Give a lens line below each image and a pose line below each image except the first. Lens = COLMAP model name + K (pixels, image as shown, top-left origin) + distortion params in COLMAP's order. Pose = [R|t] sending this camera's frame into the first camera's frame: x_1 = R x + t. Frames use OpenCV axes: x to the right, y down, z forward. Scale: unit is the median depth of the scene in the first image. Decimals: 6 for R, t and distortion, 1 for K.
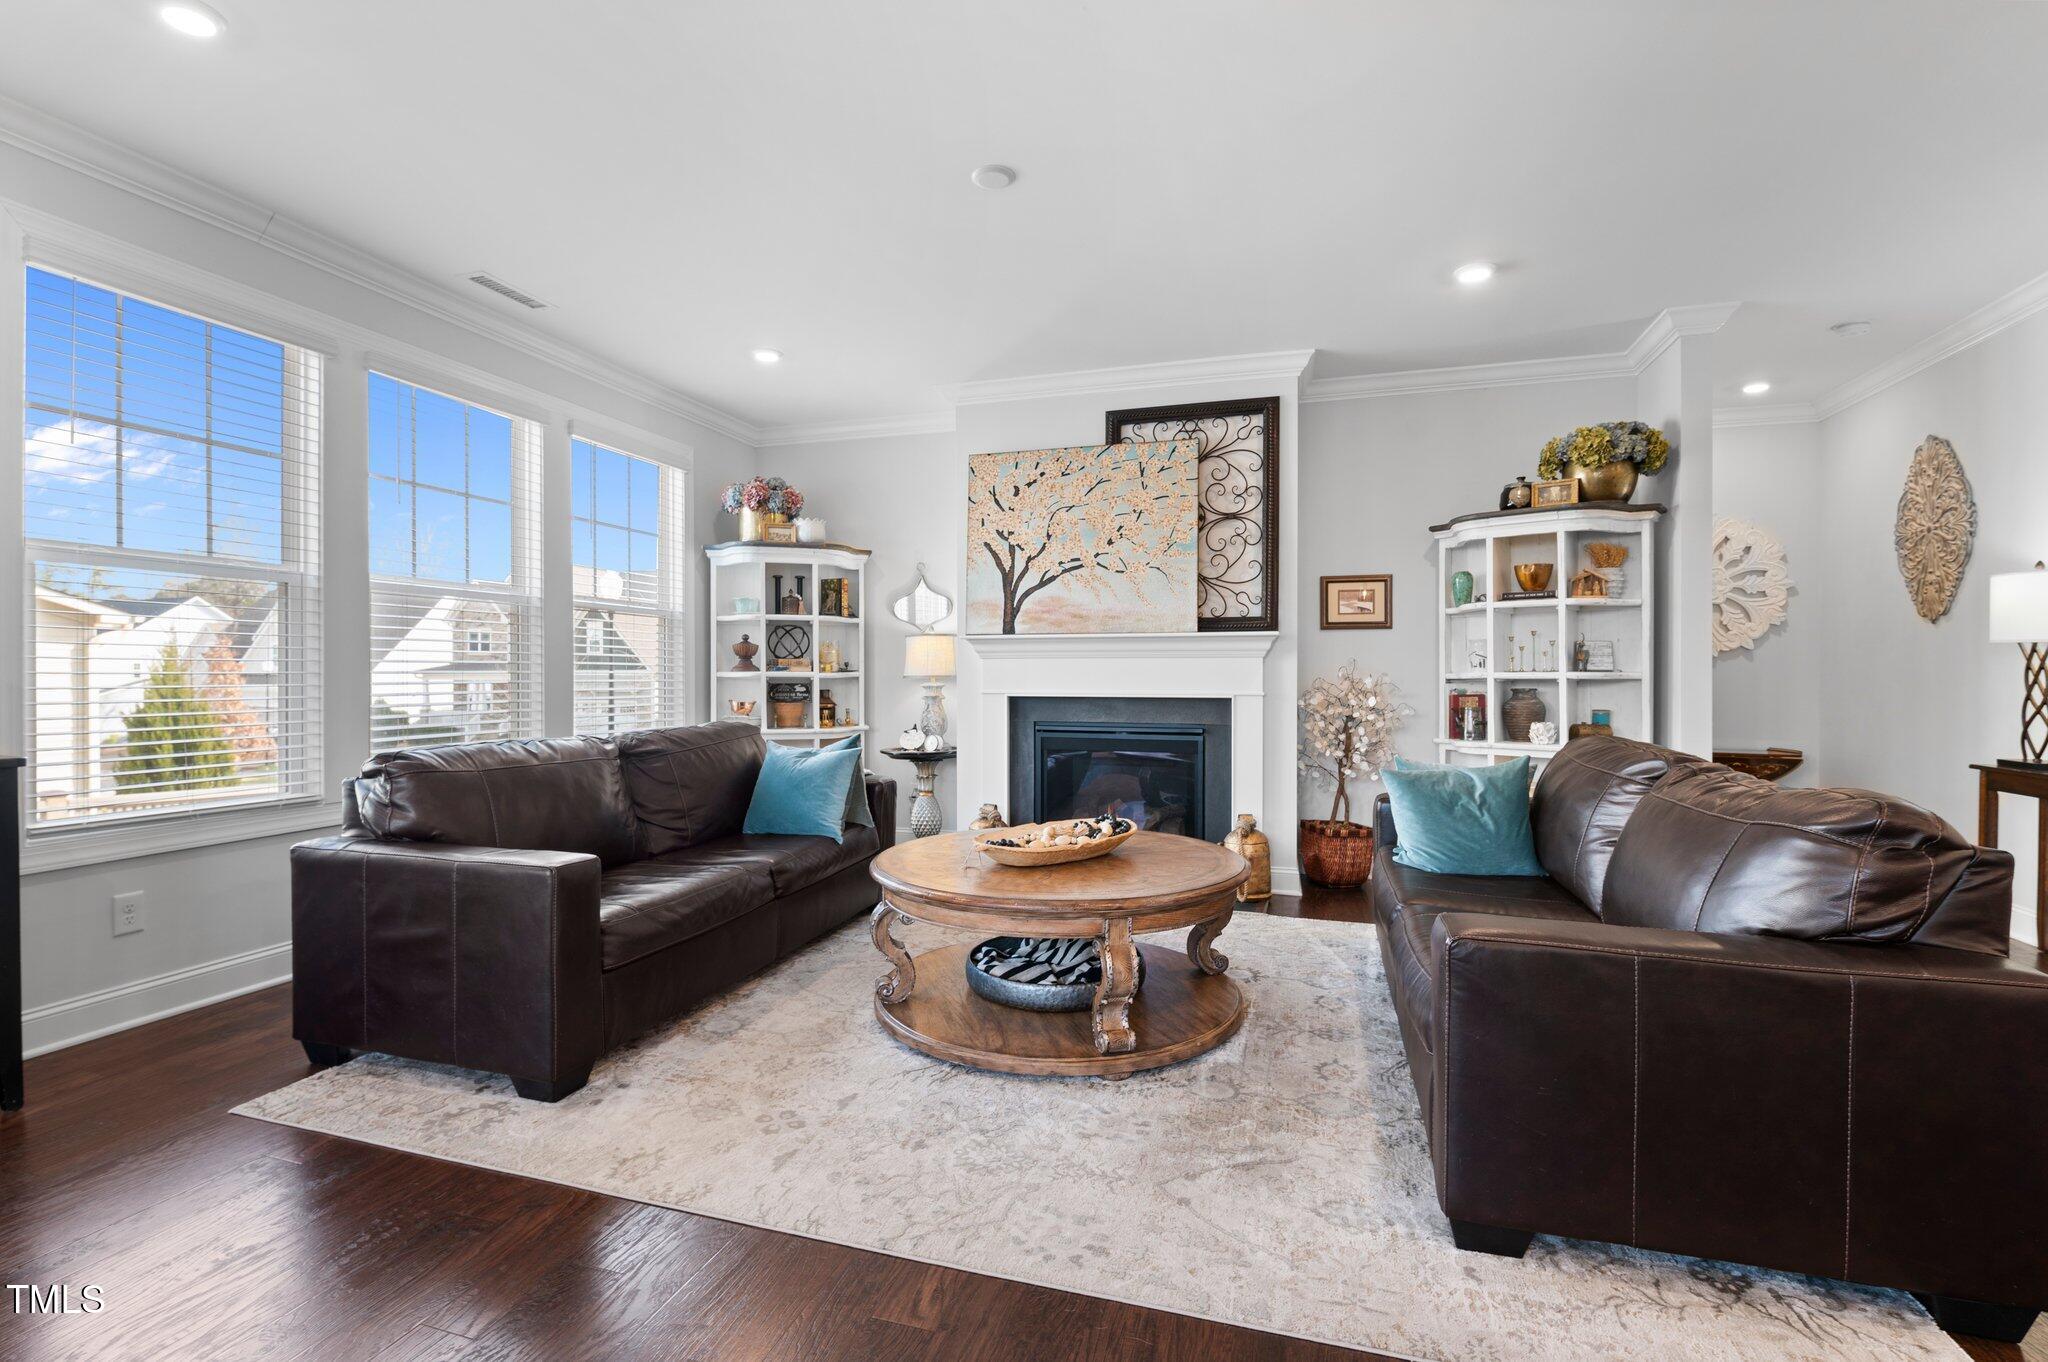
lens RADIAL K [[944.1, 0, 1024.0], [0, 944.1, 681.0], [0, 0, 1]] dist [-0.002833, -0.000733]
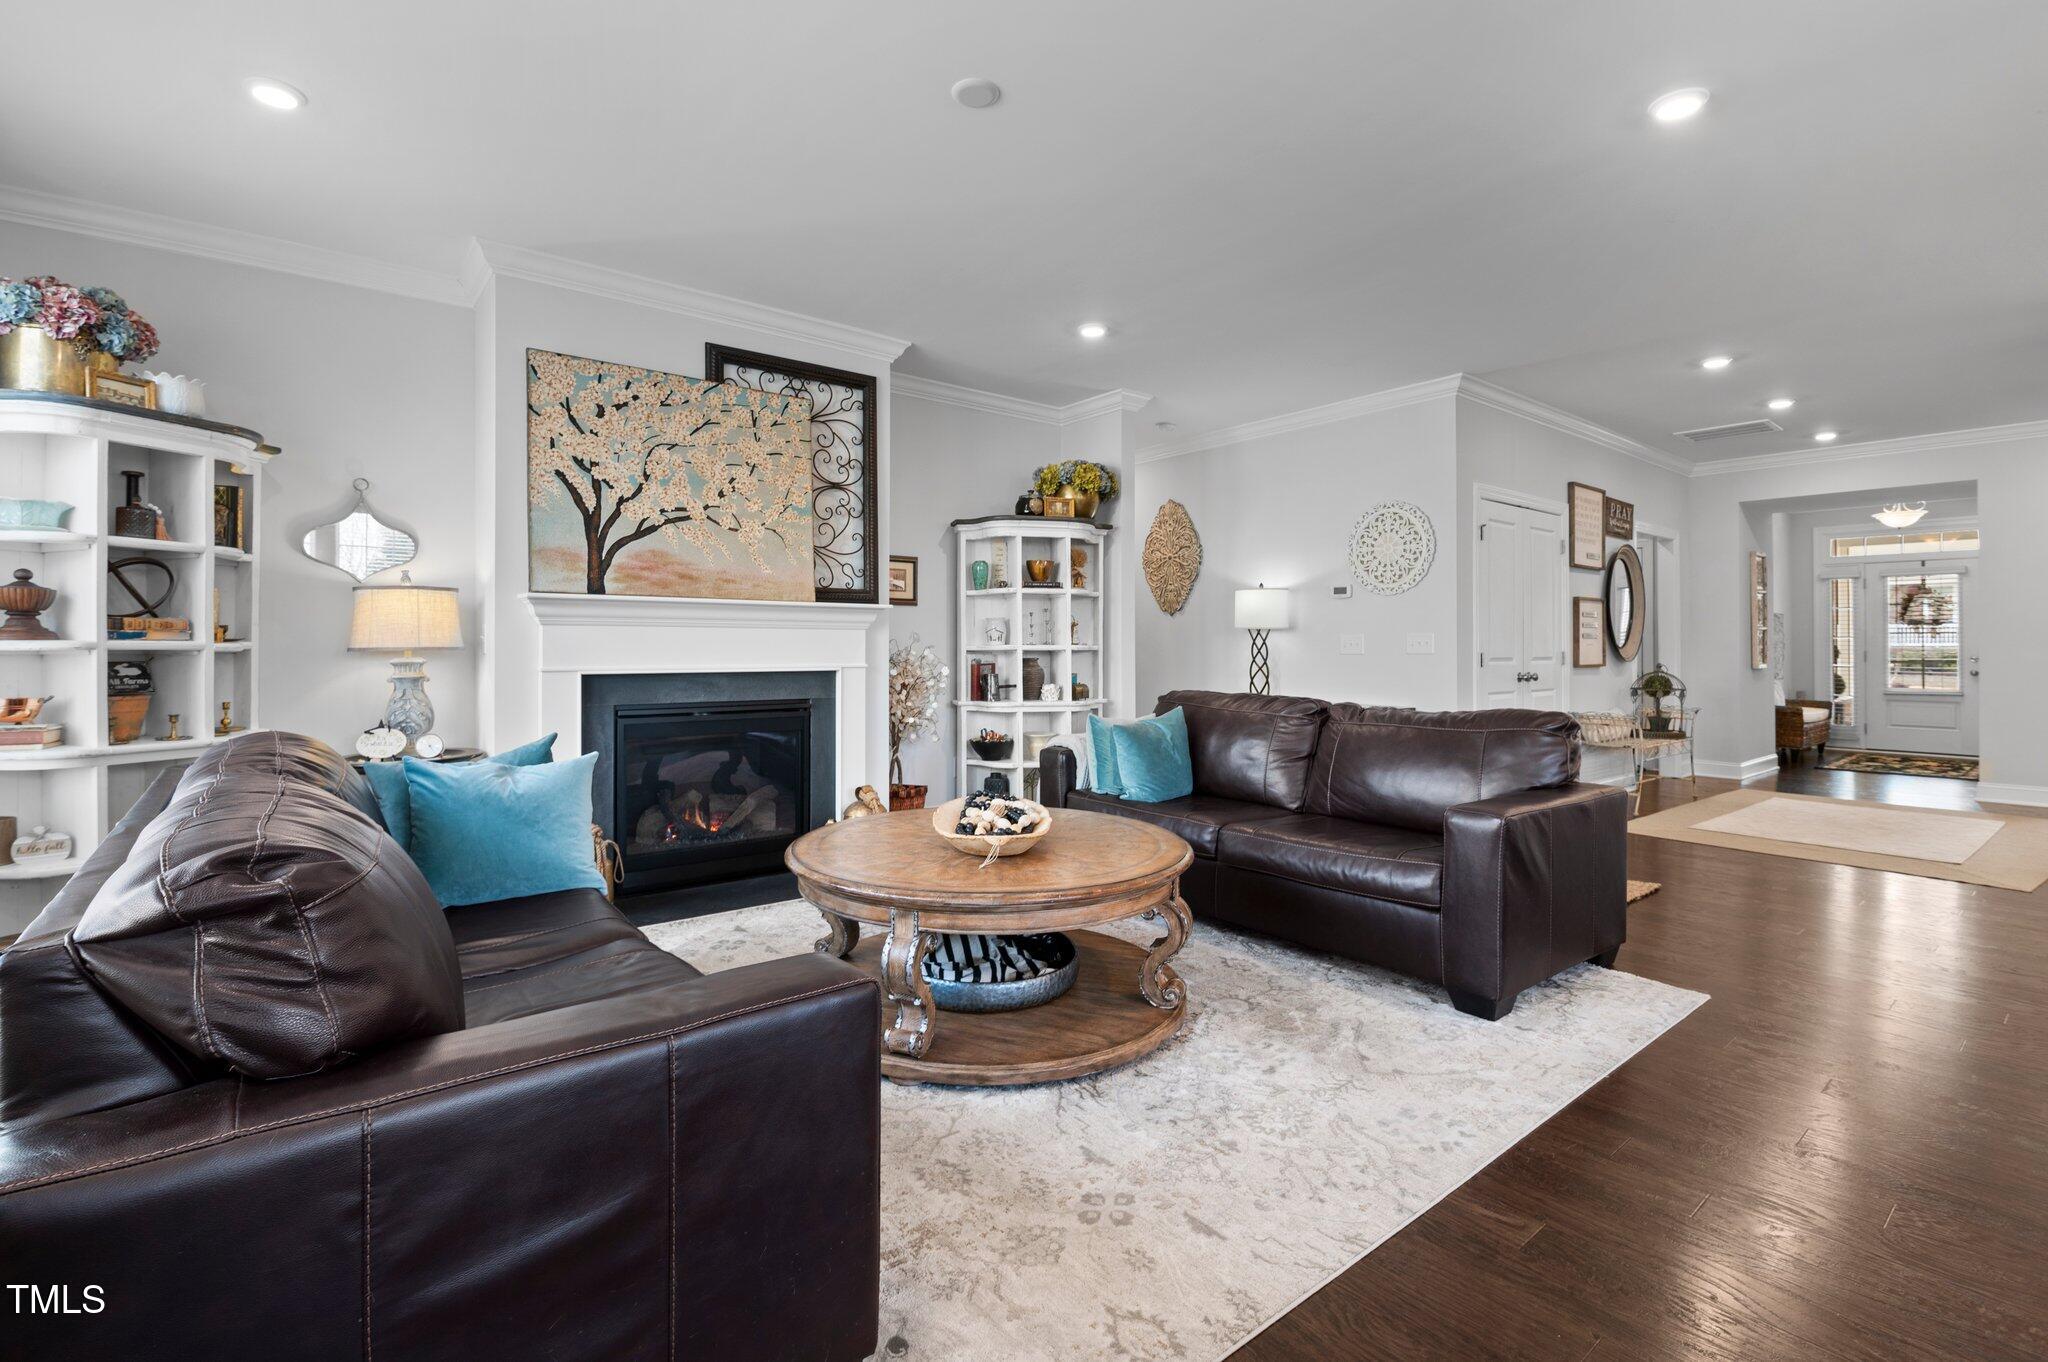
lens RADIAL K [[912.6, 0, 1021.7], [0, 912.6, 643.0], [0, 0, 1]] dist [-0.004828, -0.000470]
pose [[0.562003, 0.003408, 0.827128, -0.460856], [0.003877, 0.999970, -0.006755, -0.003131], [-0.827126, 0.007003, 0.561973, 0.305786]]
